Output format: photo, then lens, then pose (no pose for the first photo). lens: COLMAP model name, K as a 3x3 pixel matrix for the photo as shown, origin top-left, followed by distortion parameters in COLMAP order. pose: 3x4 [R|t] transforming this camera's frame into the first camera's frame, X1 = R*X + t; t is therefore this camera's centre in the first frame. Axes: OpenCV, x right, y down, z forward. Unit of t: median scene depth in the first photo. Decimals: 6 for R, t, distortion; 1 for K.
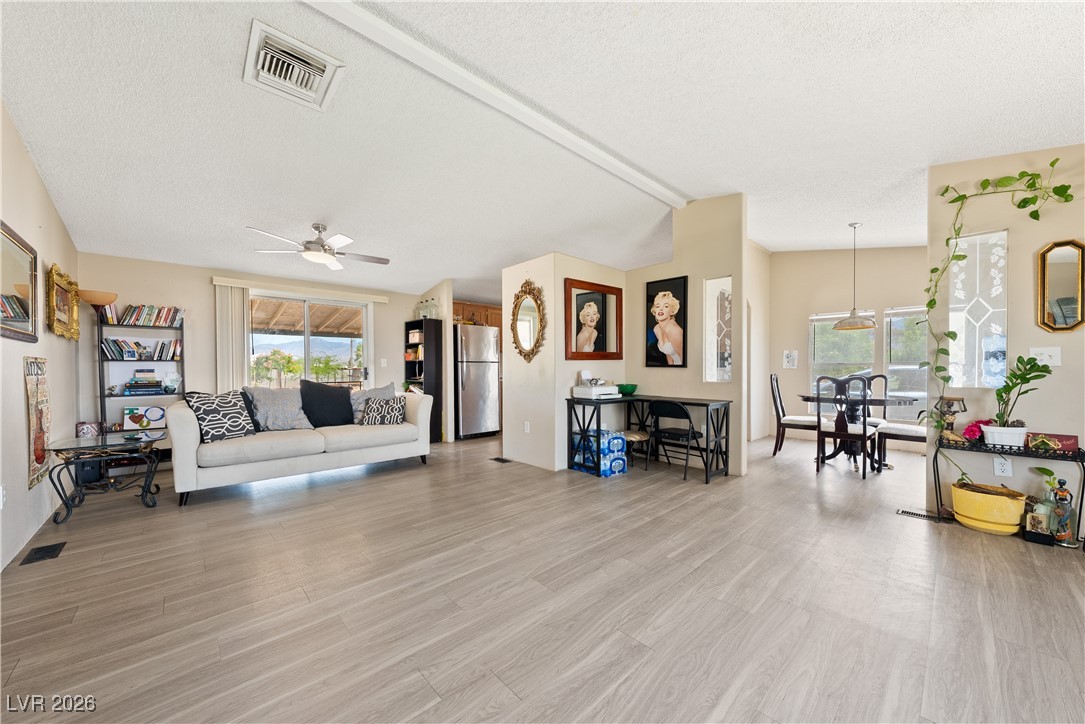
lens RADIAL K [[395.3, 0, 541.3], [0, 395.3, 368.3], [0, 0, 1]] dist [-0.000546, -0.000084]
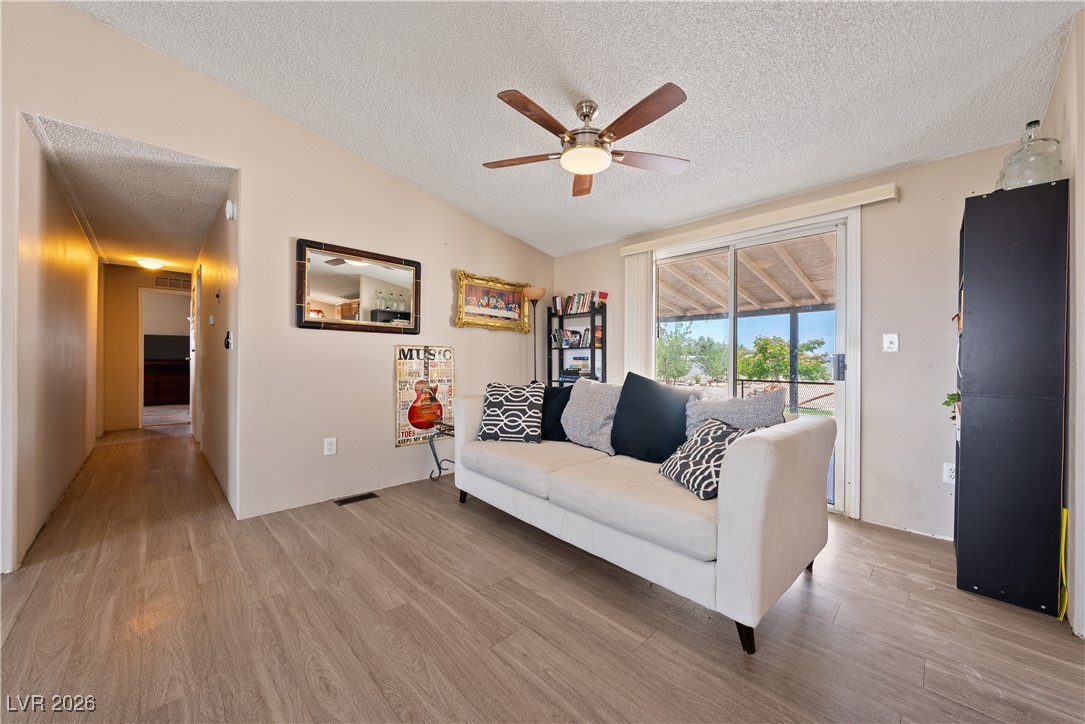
lens RADIAL K [[395.3, 0, 543.2], [0, 395.3, 359.8], [0, 0, 1]] dist [-0.000546, -0.000084]
pose [[0.031175, 0.001635, -0.999513, 0.018224], [-0.006974, 0.999975, 0.001419, 0.010858], [0.999490, 0.006926, 0.031186, 1.054219]]
